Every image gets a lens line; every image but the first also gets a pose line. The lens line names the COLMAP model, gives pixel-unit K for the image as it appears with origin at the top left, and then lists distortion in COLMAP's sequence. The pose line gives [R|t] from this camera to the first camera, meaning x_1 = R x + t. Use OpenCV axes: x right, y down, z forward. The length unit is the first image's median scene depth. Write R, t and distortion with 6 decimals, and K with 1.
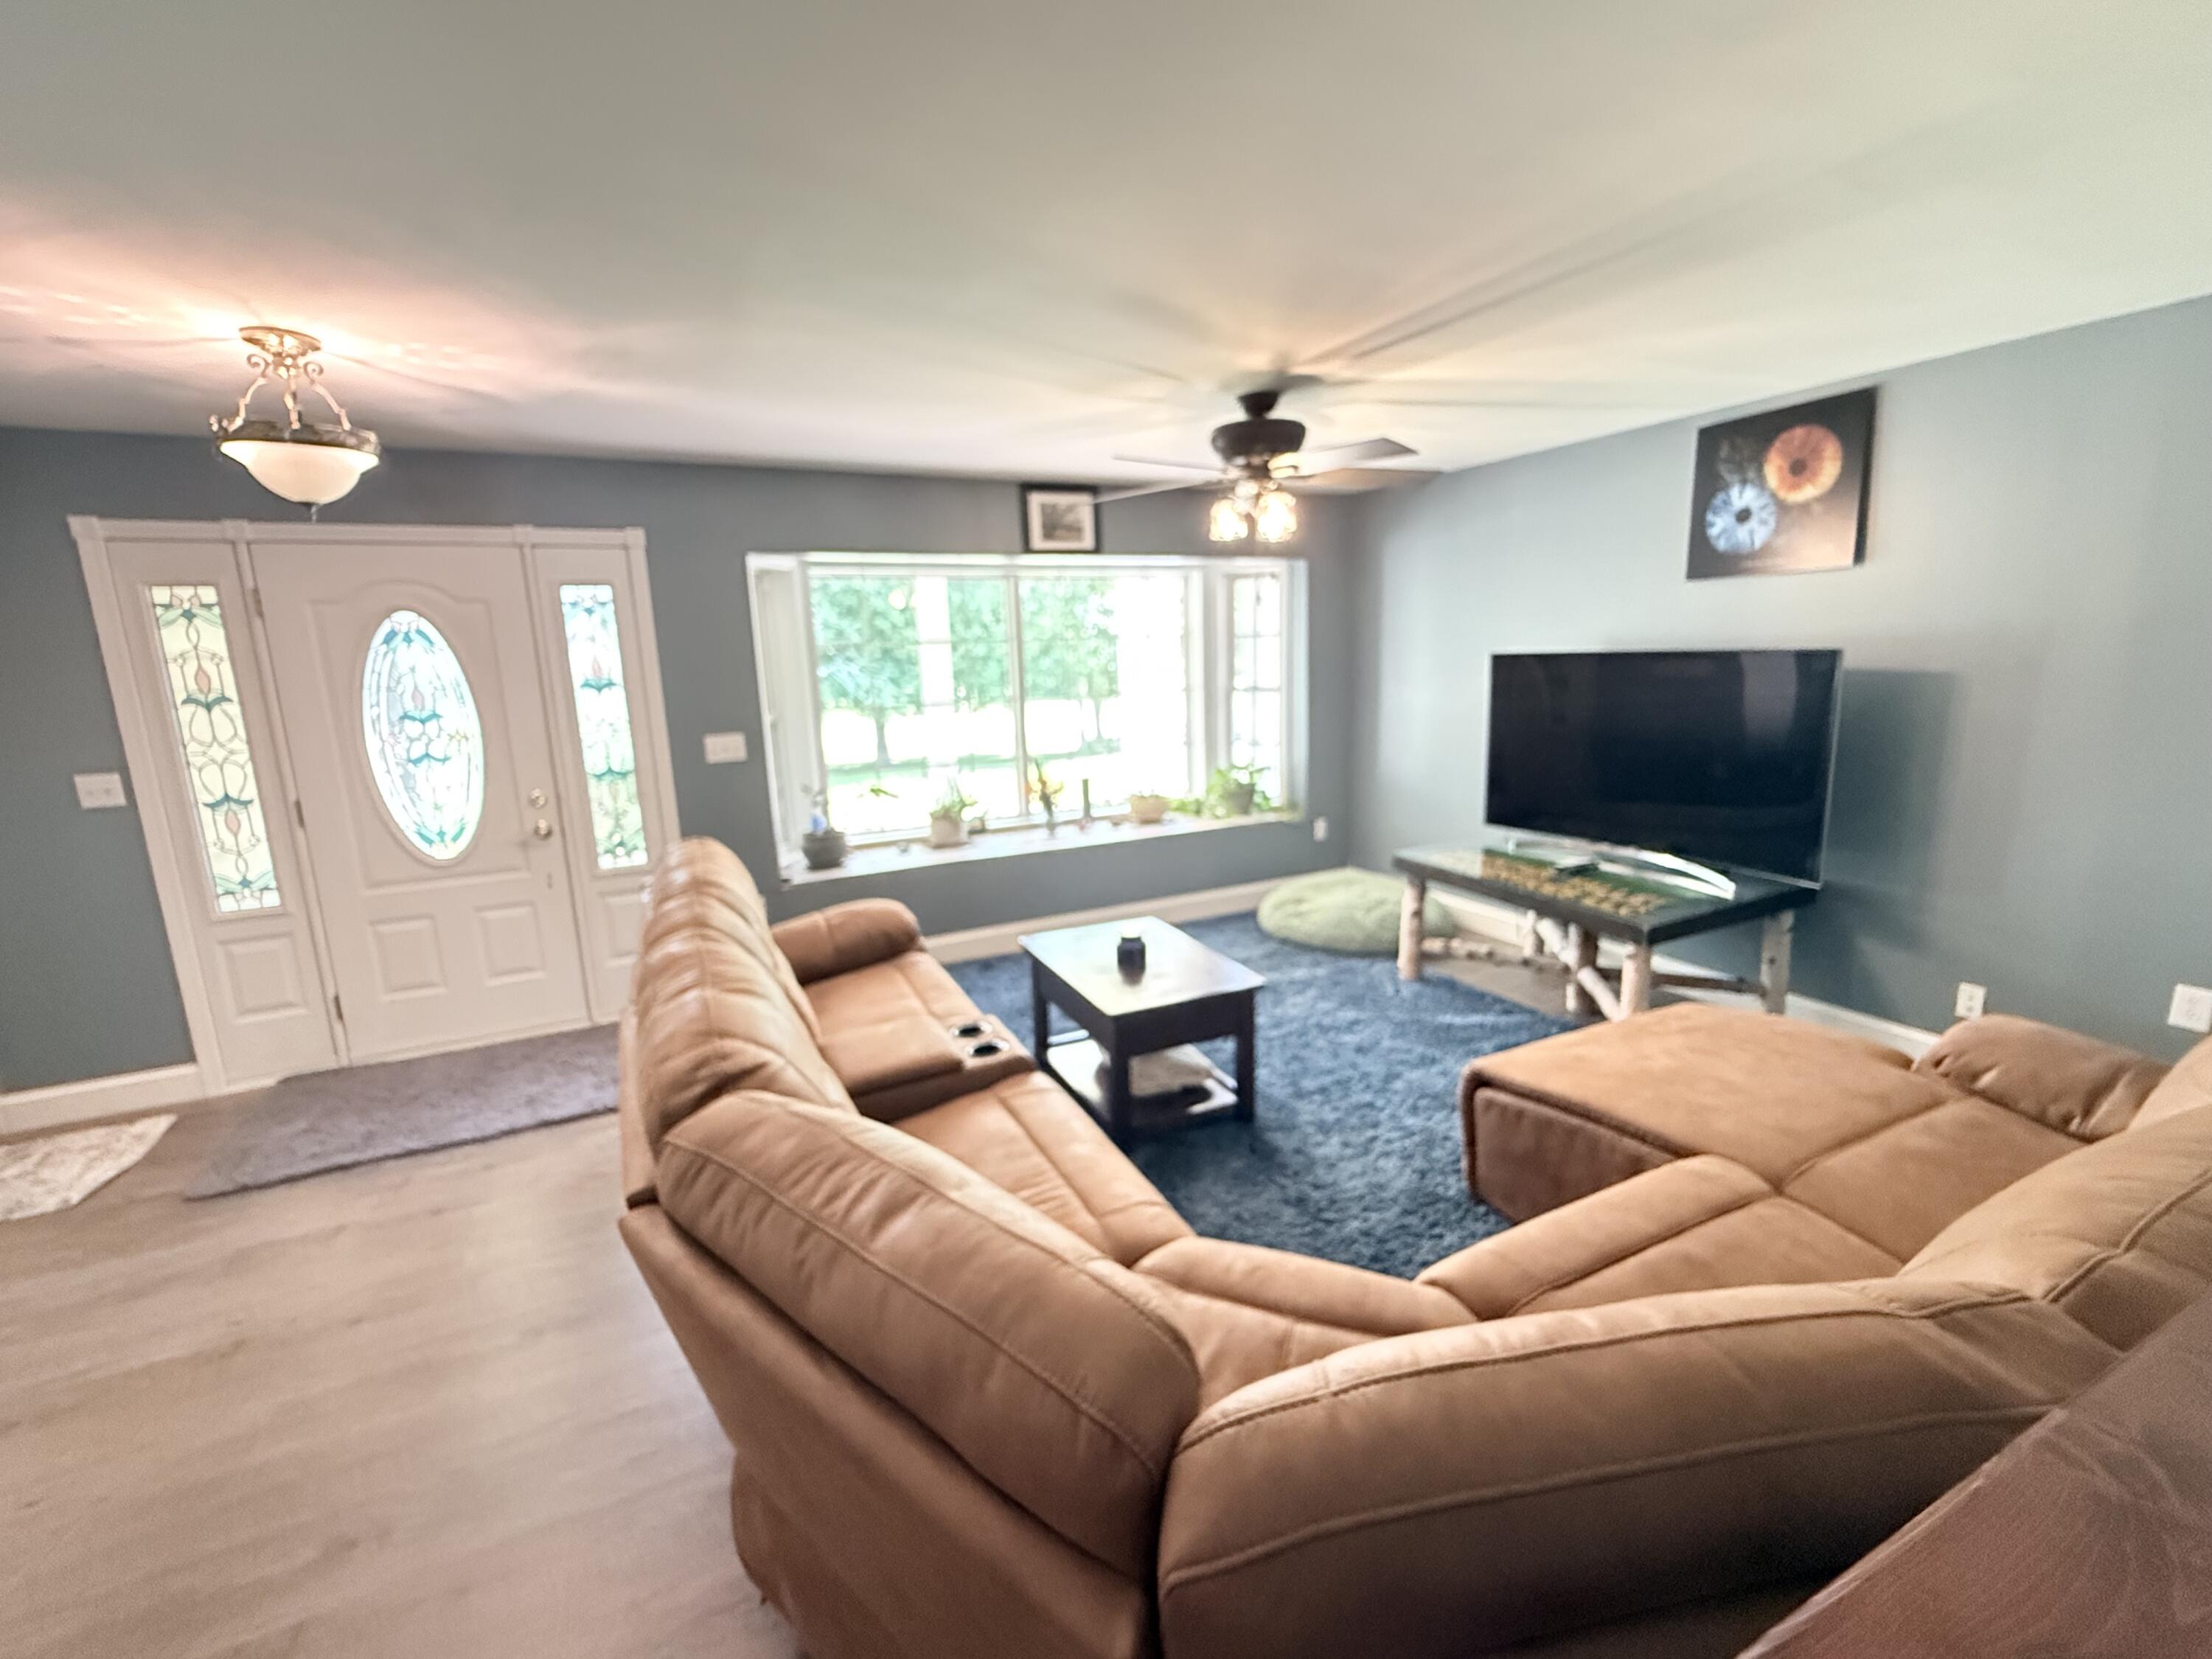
lens RADIAL K [[881.5, 0, 1101.1], [0, 881.5, 829.3], [0, 0, 1]] dist [0.000151, 0.000115]
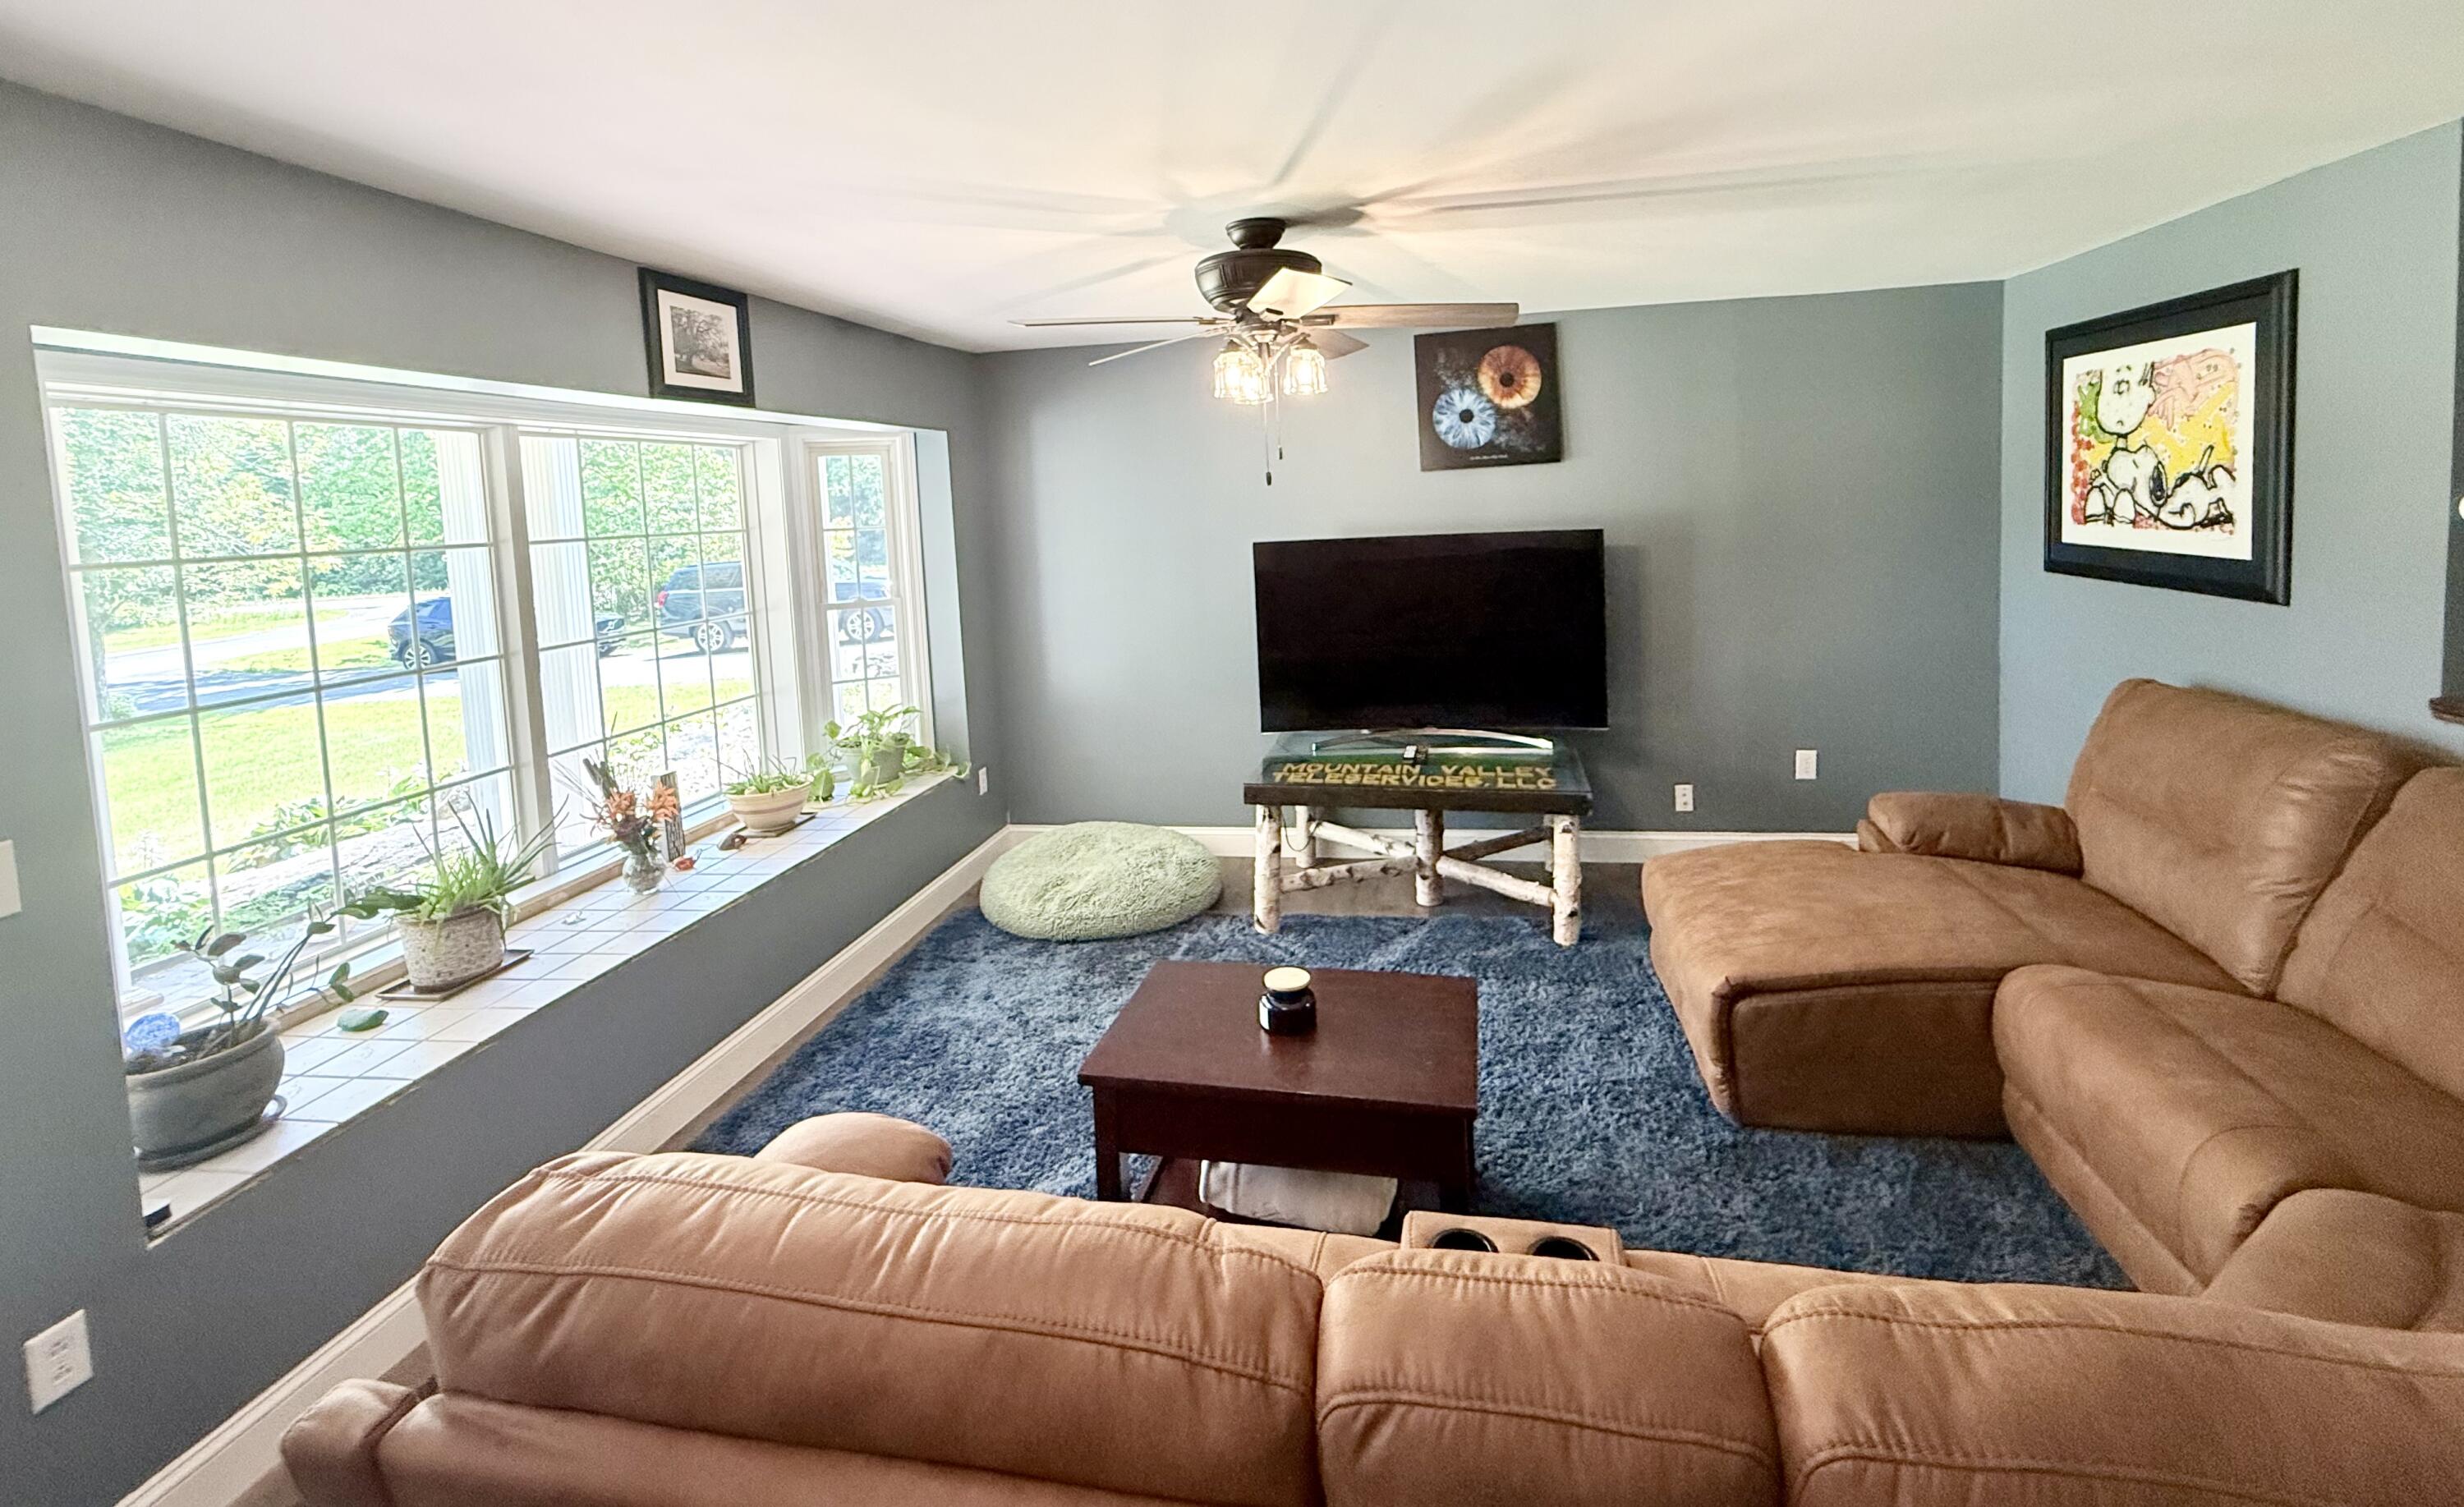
lens RADIAL K [[1020.7, 0, 1227.5], [0, 1020.7, 593.3], [0, 0, 1]] dist [-0.000806, -0.000024]
pose [[0.618801, -0.068910, 0.782520, -0.491206], [0.184758, 0.980968, -0.059717, -0.112070], [-0.763512, 0.181529, 0.619756, 0.464550]]
